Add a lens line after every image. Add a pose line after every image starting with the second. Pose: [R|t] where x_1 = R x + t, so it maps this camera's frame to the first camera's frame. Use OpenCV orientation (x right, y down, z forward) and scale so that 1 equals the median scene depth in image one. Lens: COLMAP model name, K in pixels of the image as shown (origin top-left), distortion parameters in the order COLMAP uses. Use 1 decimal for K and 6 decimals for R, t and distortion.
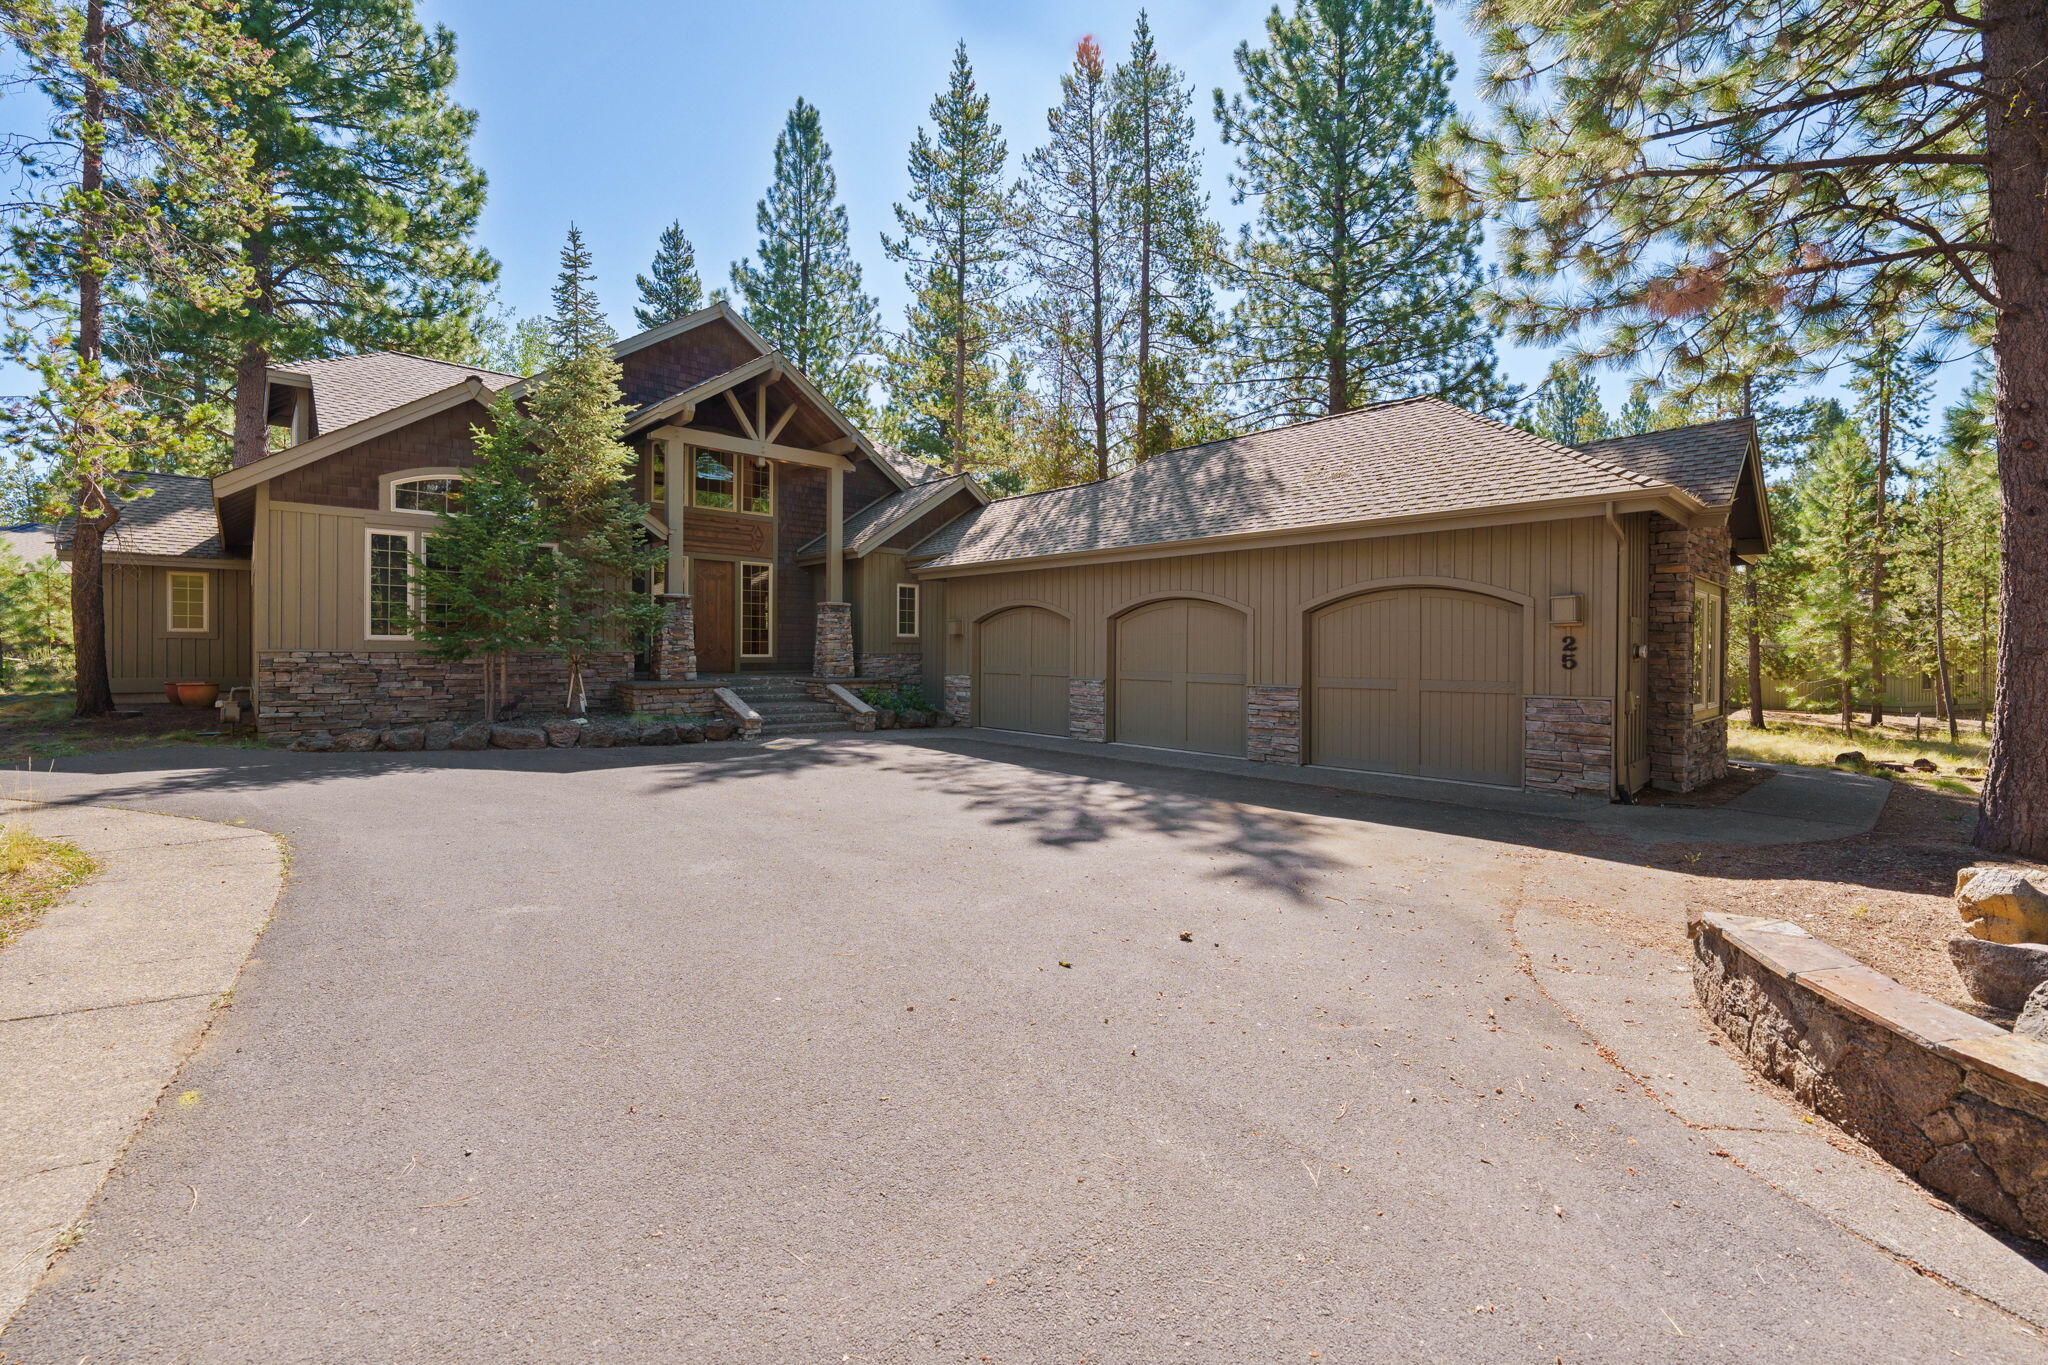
lens RADIAL K [[827.9, 0, 1022.8], [0, 827.9, 658.0], [0, 0, 1]] dist [0.000052, -0.000369]
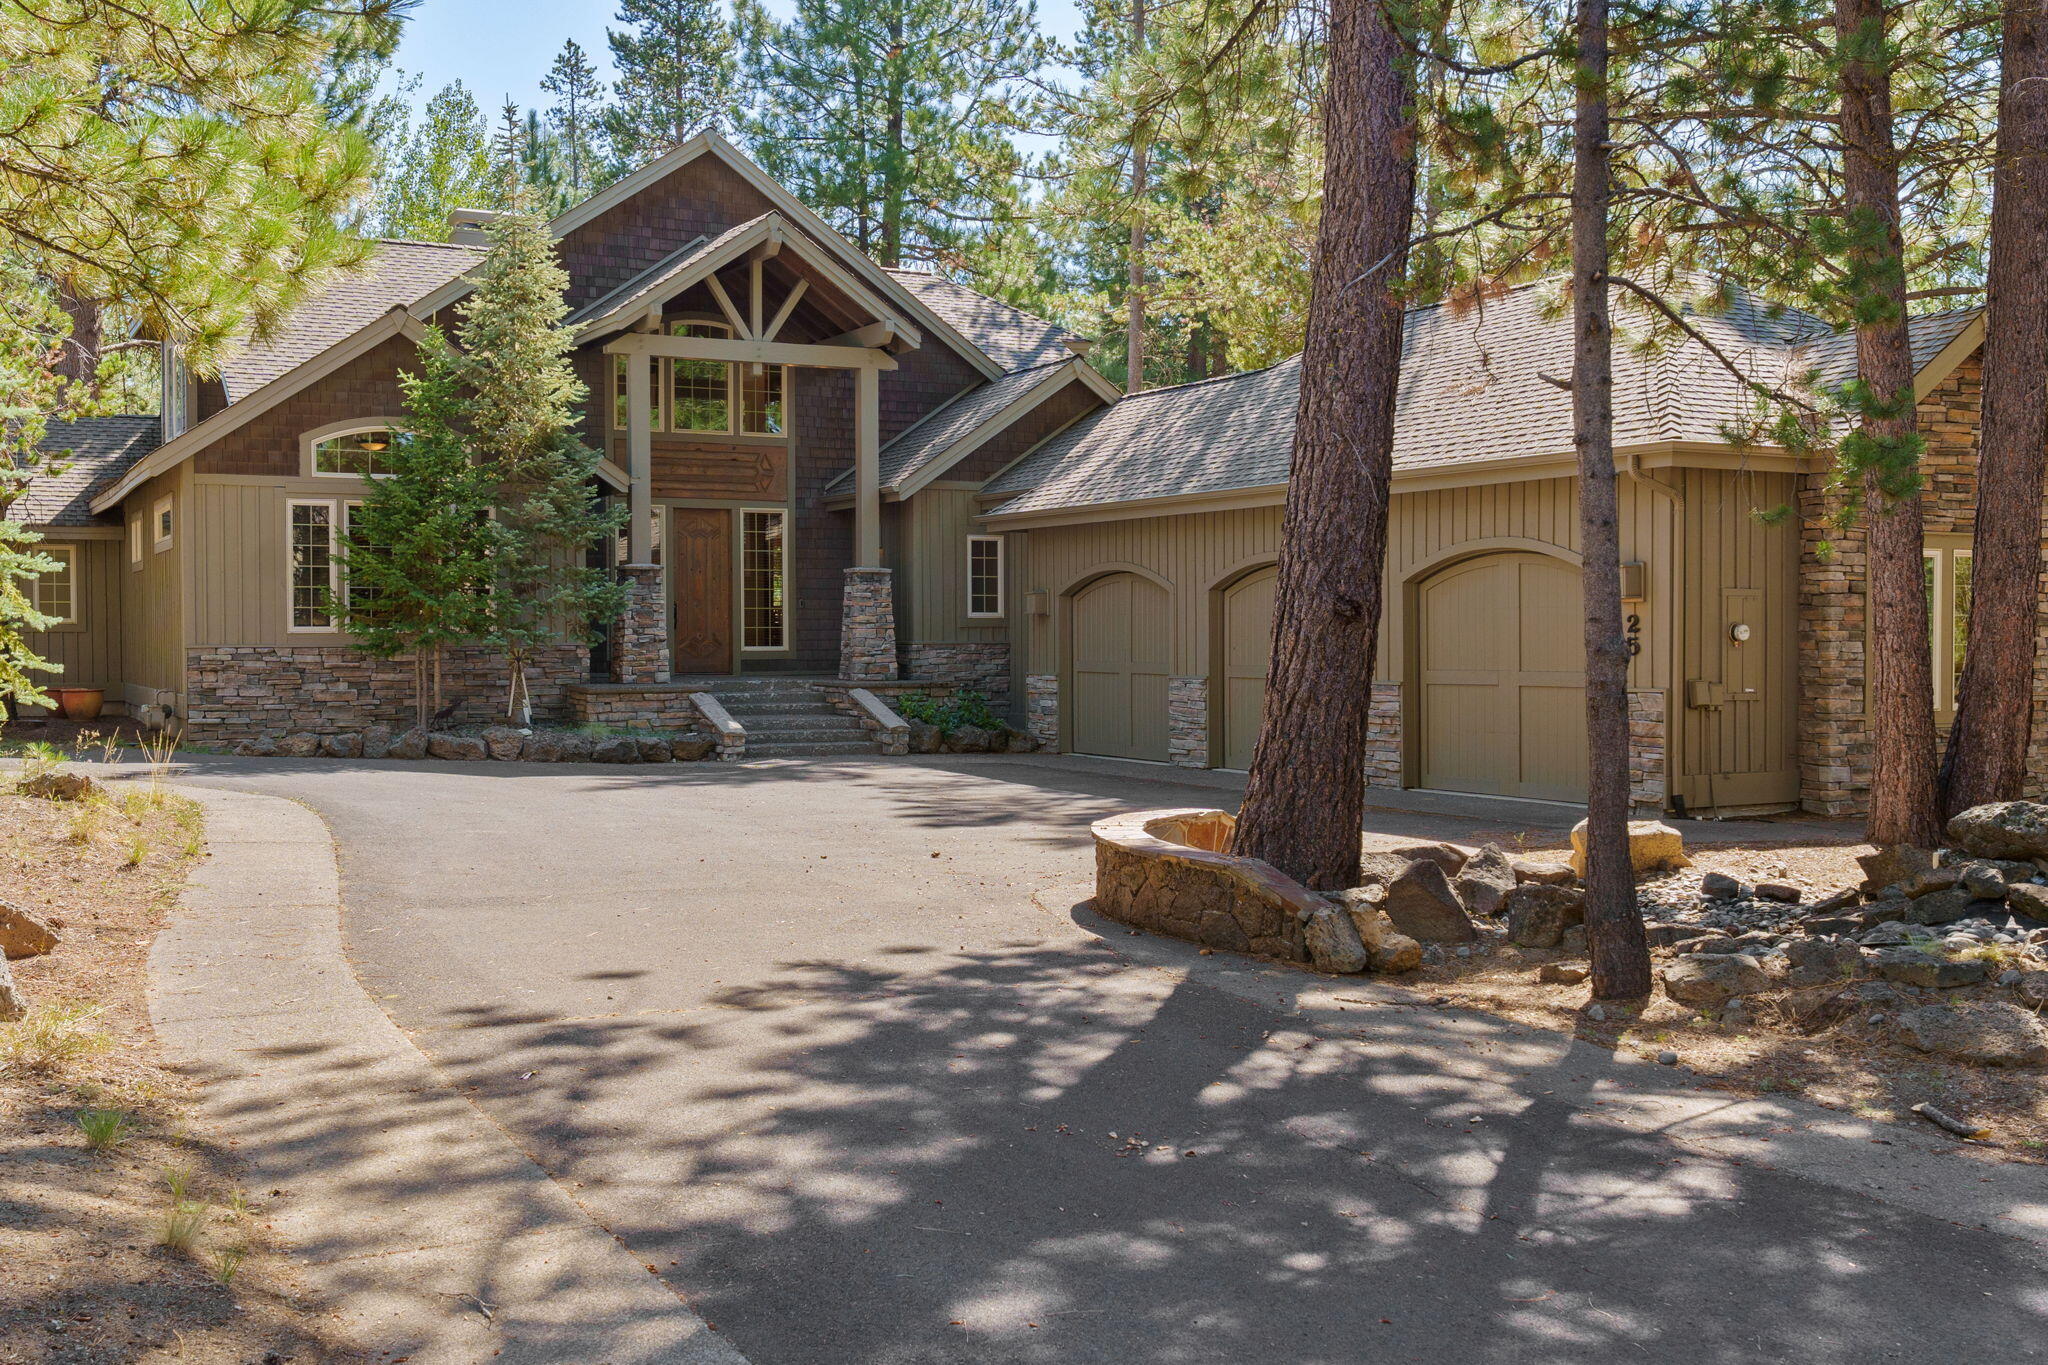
lens RADIAL K [[1978.1, 0, 1024.0], [0, 1978.1, 682.5], [0, 0, 1]] dist [0.005038, 0.020232]
pose [[0.969584, -0.004285, -0.244721, 0.363960], [0.007856, 0.999876, 0.013618, 0.005999], [0.244632, -0.015126, 0.969498, -0.664600]]
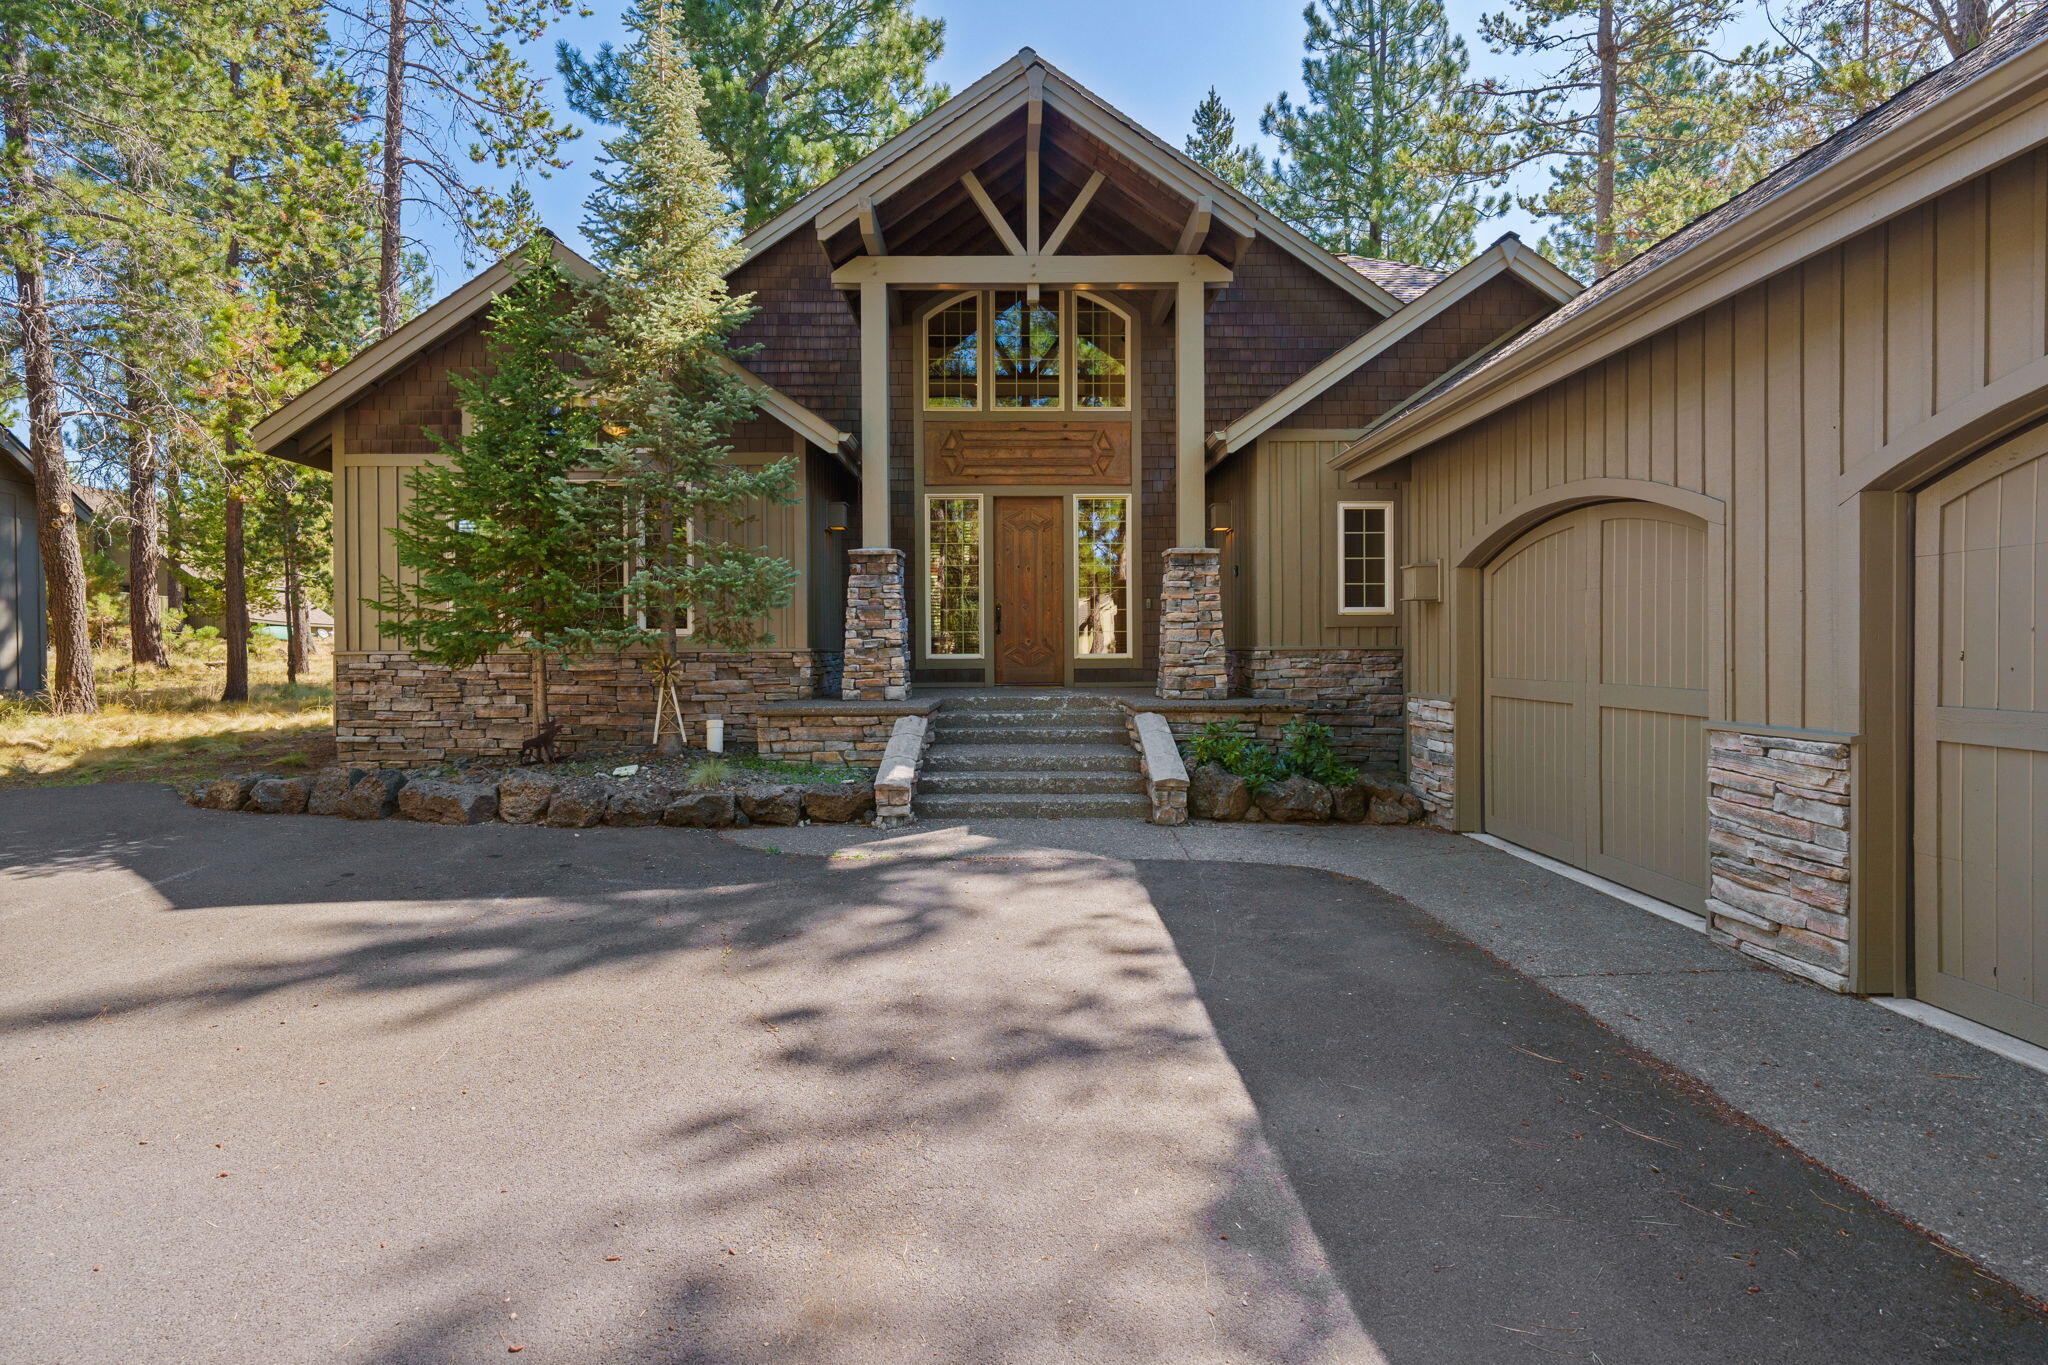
lens RADIAL K [[955.0, 0, 1018.8], [0, 955.0, 662.5], [0, 0, 1]] dist [0.000070, 0.000075]
pose [[0.743349, -0.002970, -0.668897, 0.107057], [0.004685, 0.999989, 0.000767, 0.001345], [0.668887, -0.003704, 0.743355, 0.630648]]
